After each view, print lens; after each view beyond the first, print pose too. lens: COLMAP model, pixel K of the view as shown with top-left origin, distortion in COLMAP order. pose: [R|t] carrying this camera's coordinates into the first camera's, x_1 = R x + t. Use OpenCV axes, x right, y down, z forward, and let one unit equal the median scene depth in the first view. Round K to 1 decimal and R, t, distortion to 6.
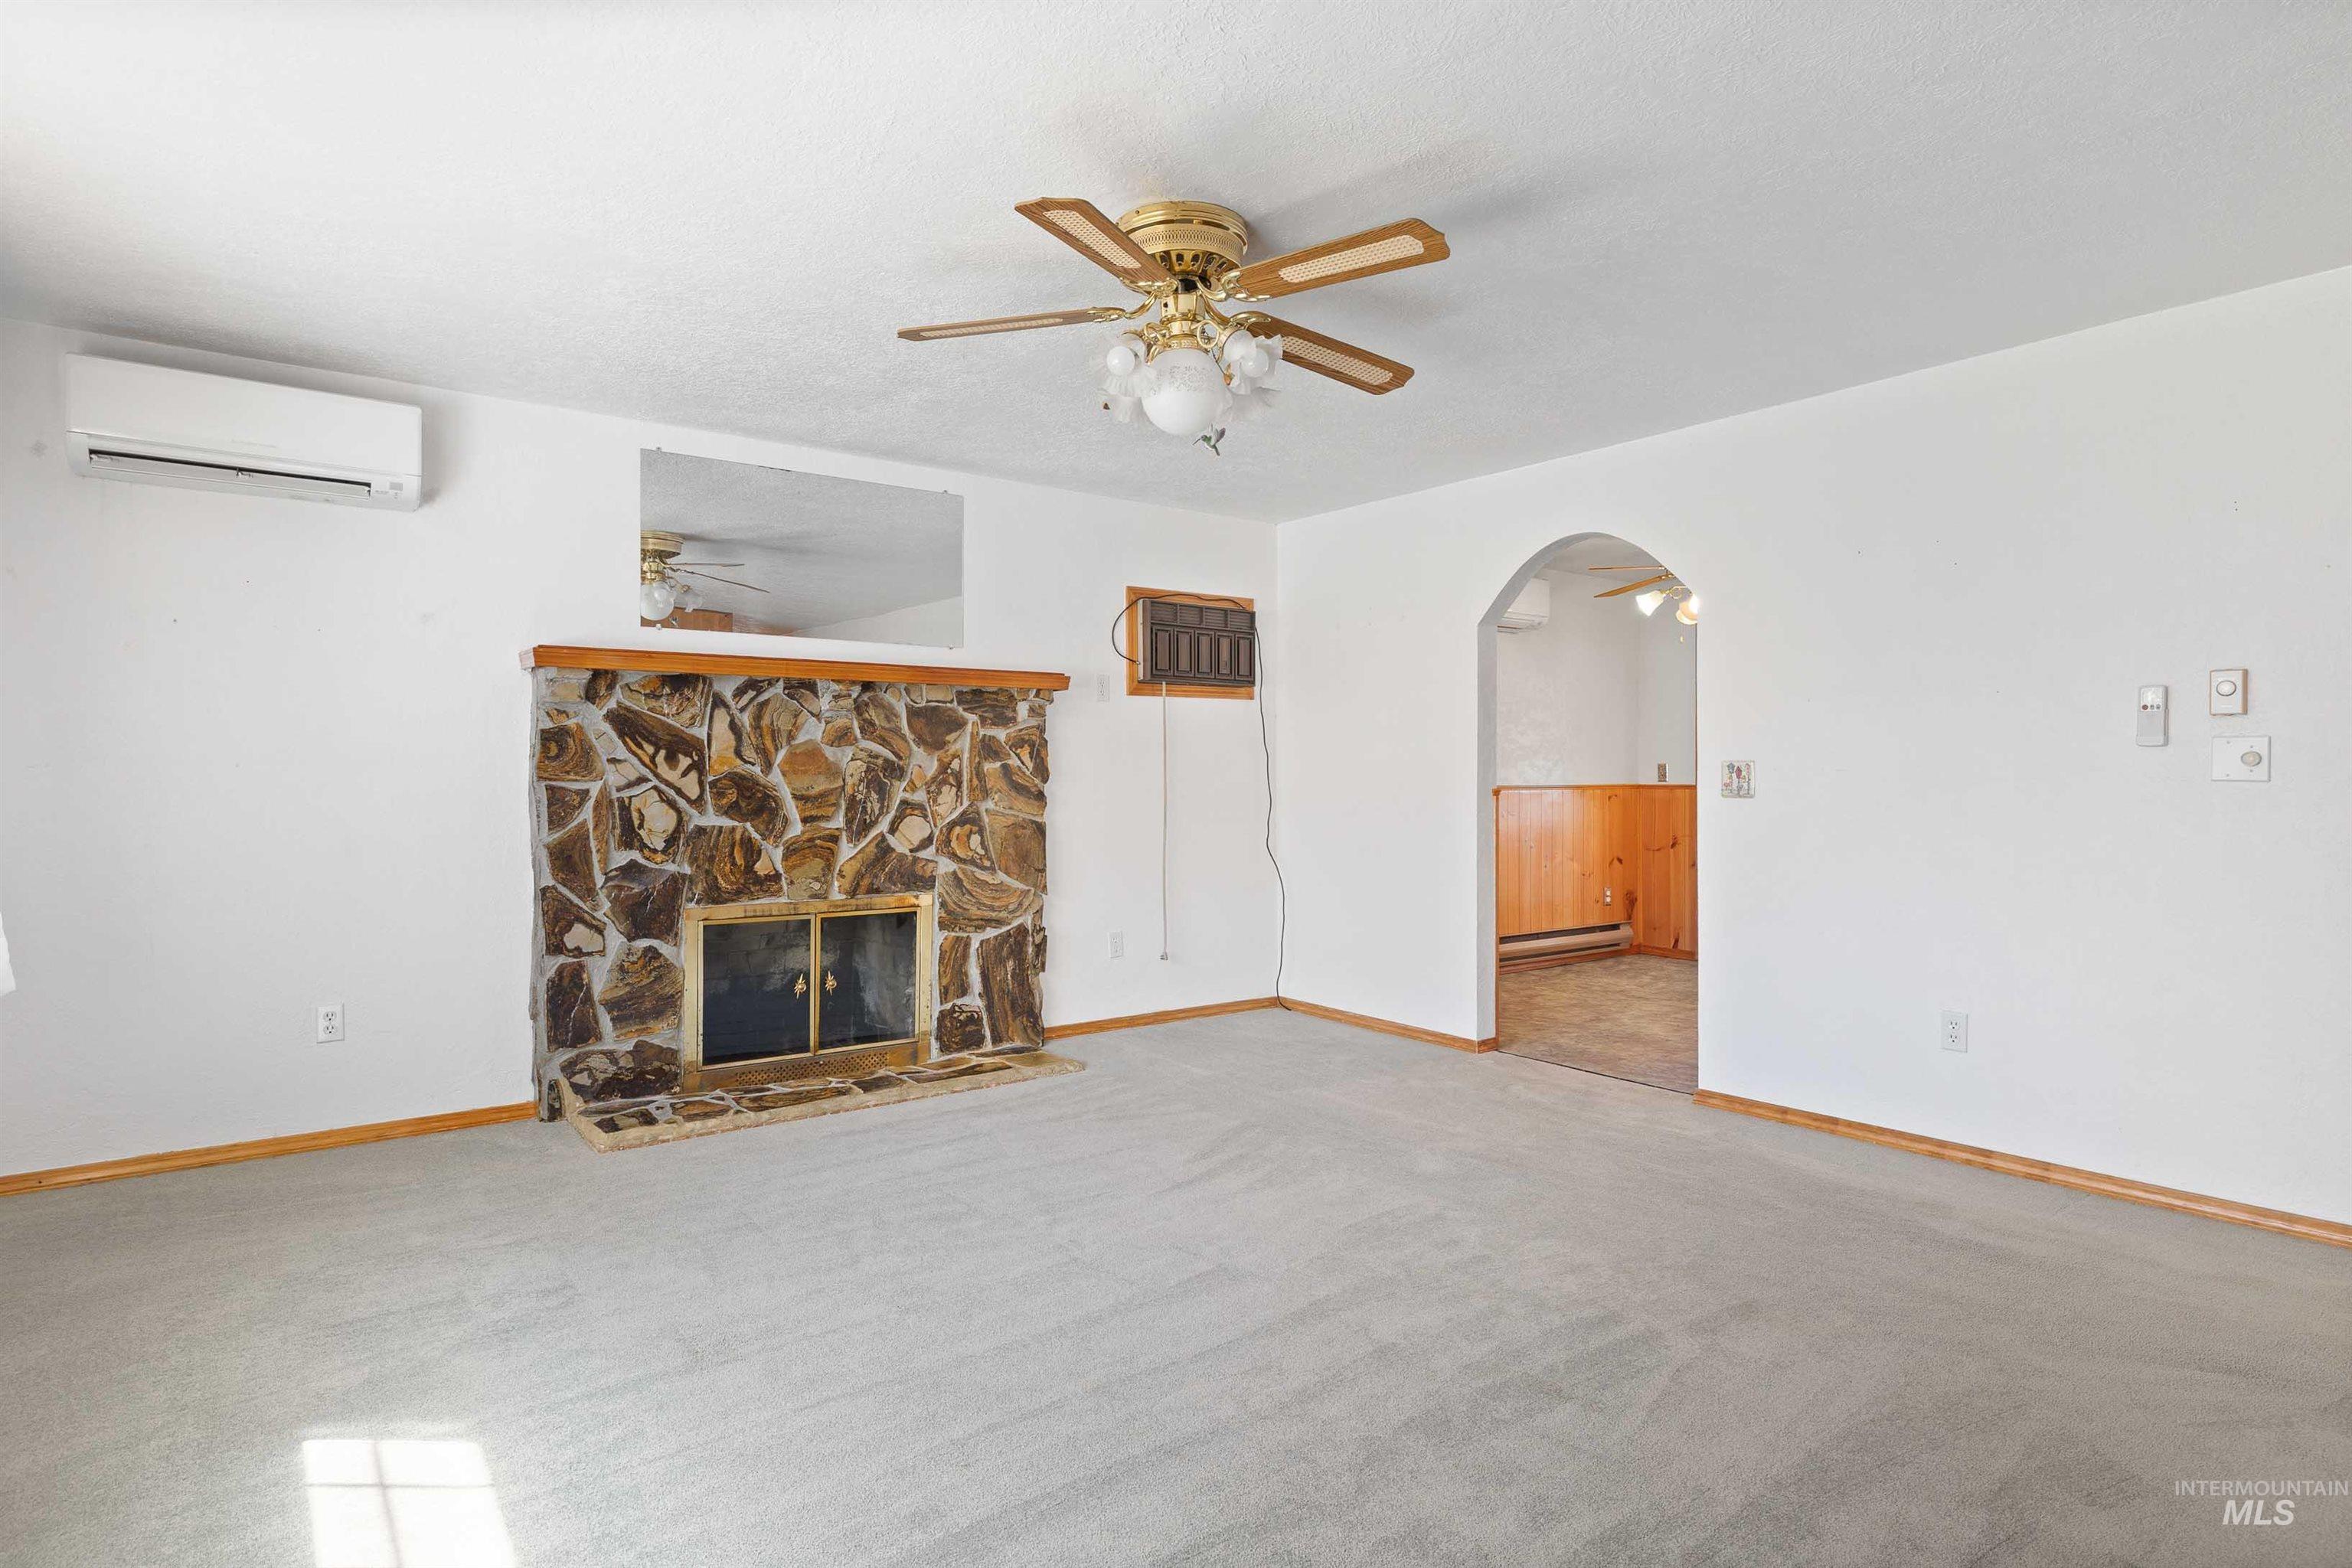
lens RADIAL K [[1195.8, 0, 1185.5], [0, 1195.8, 780.0], [0, 0, 1]] dist [0.000516, 0.000166]
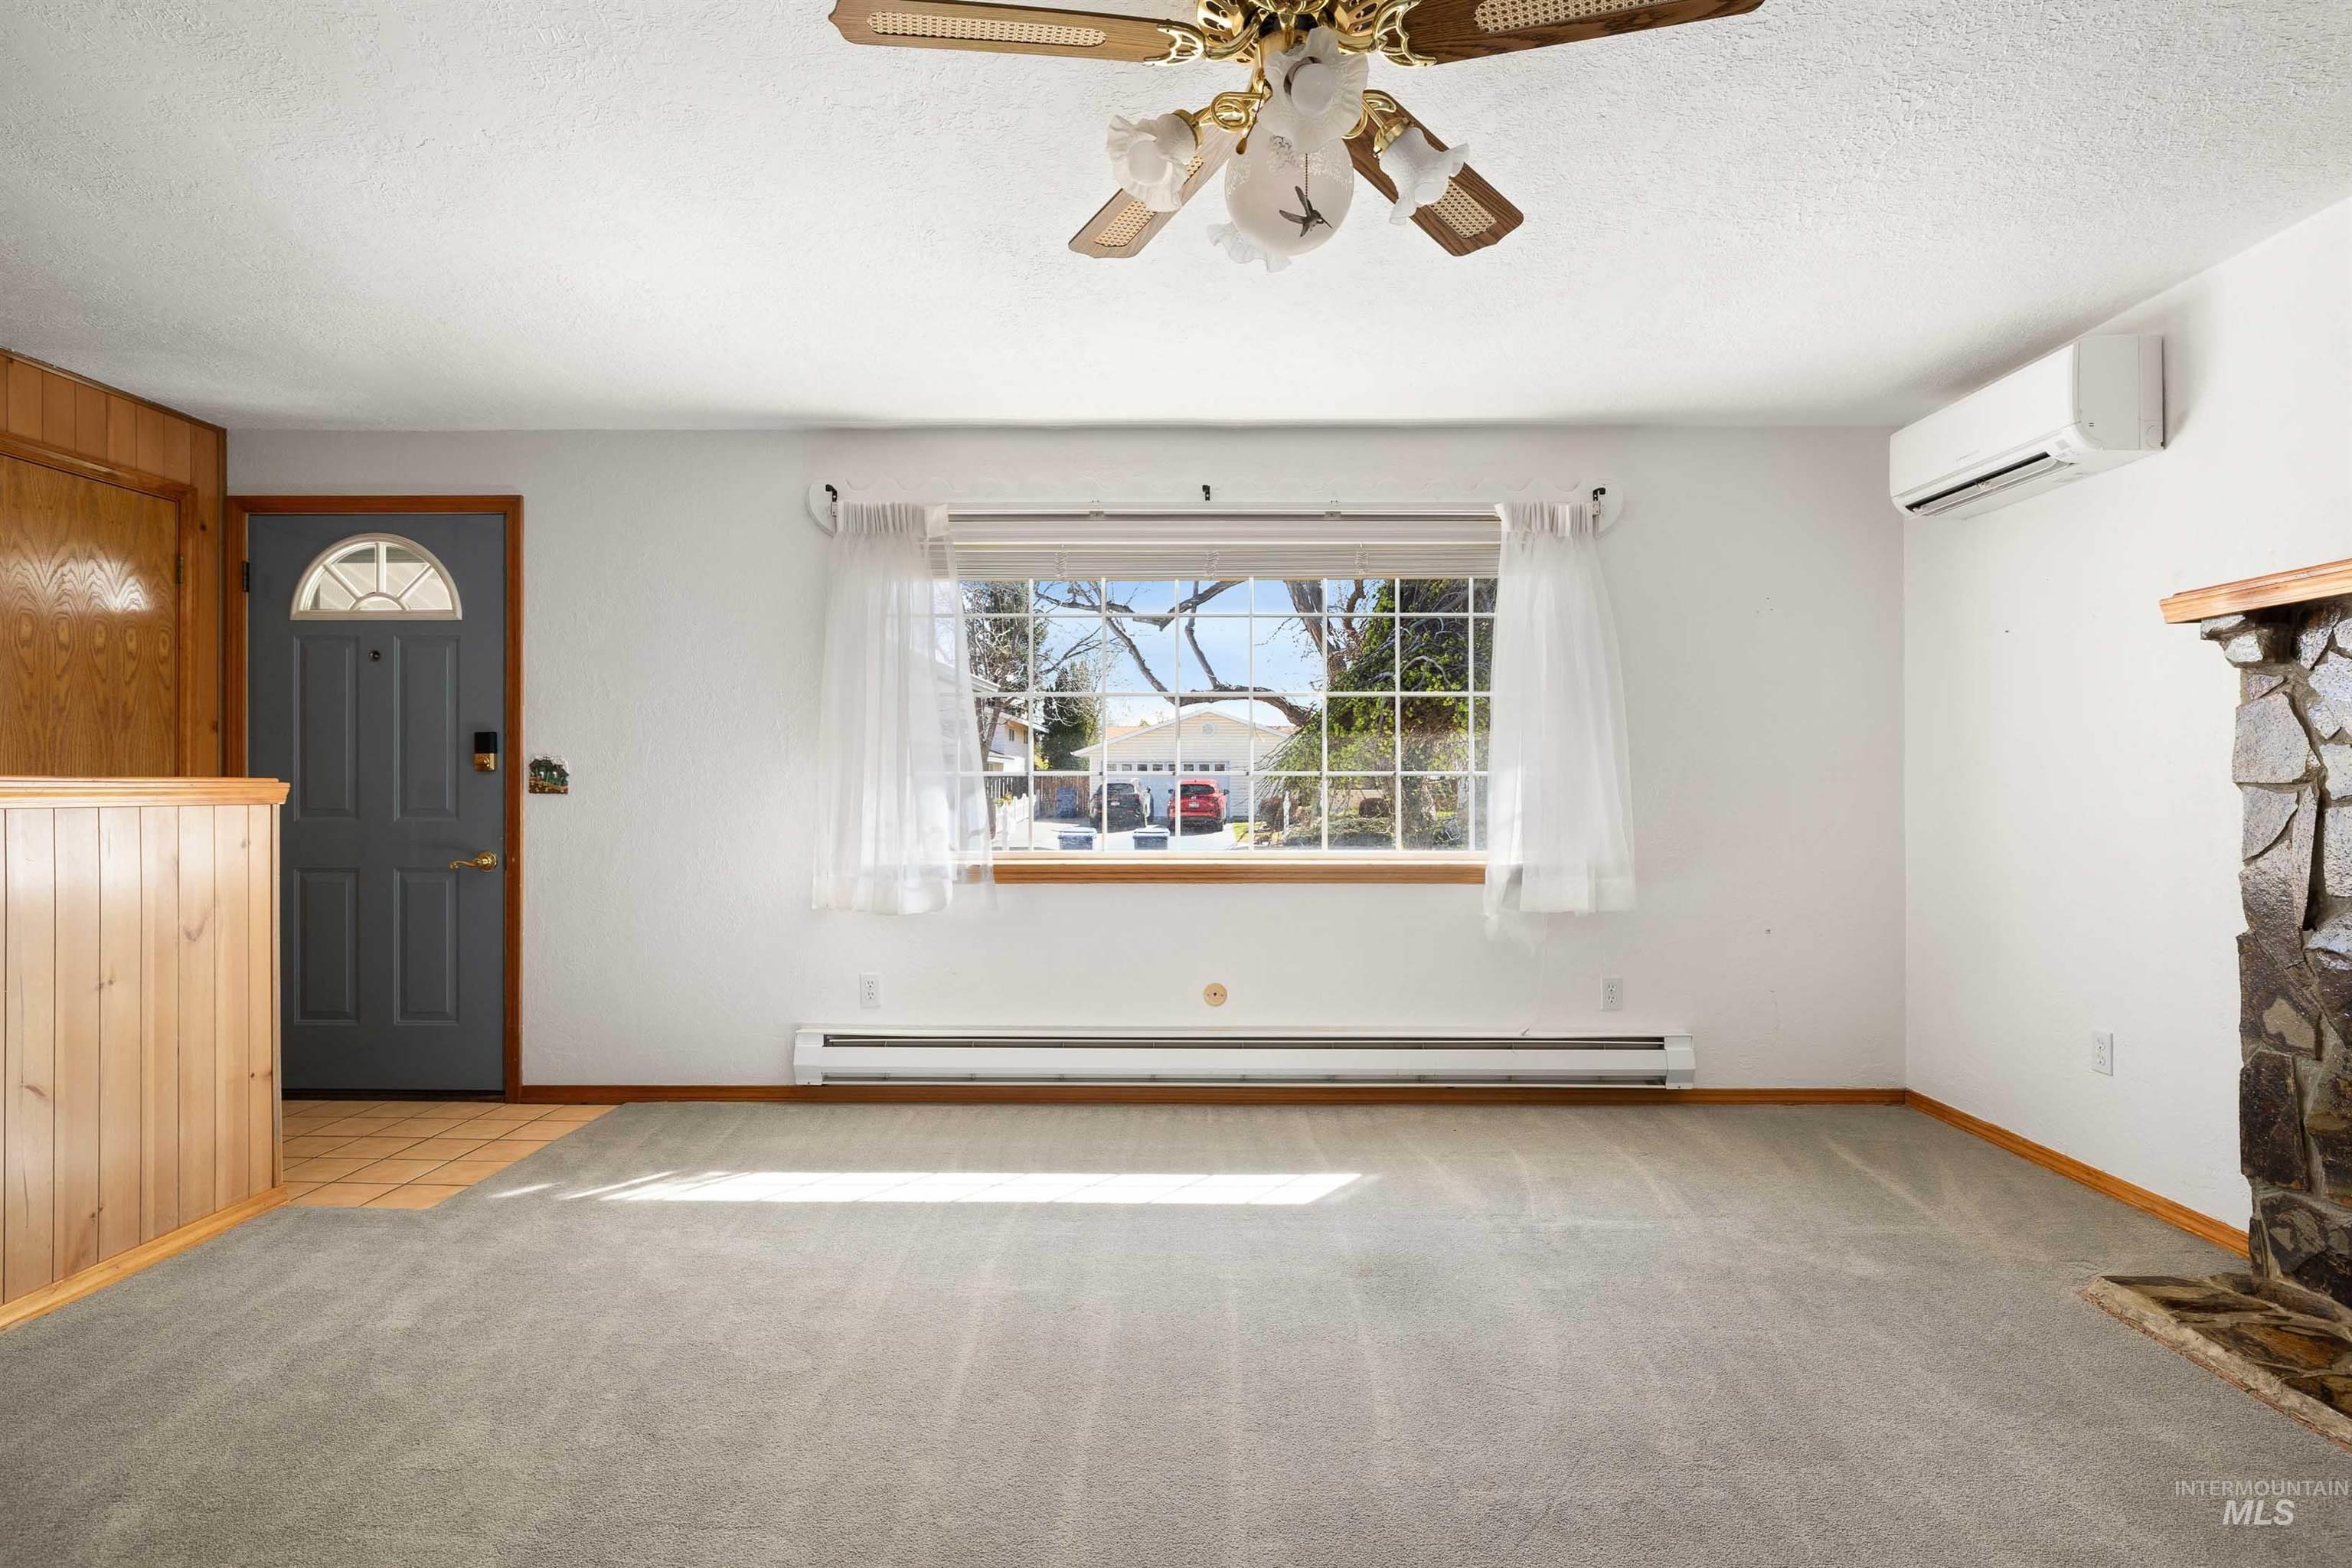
lens RADIAL K [[1195.8, 0, 1188.9], [0, 1195.8, 782.7], [0, 0, 1]] dist [0.000516, 0.000166]
pose [[-0.589210, -0.002539, -0.807976, 0.378517], [-0.002667, 0.999996, -0.001198, 0.003465], [0.807975, 0.001449, -0.589214, 0.900036]]
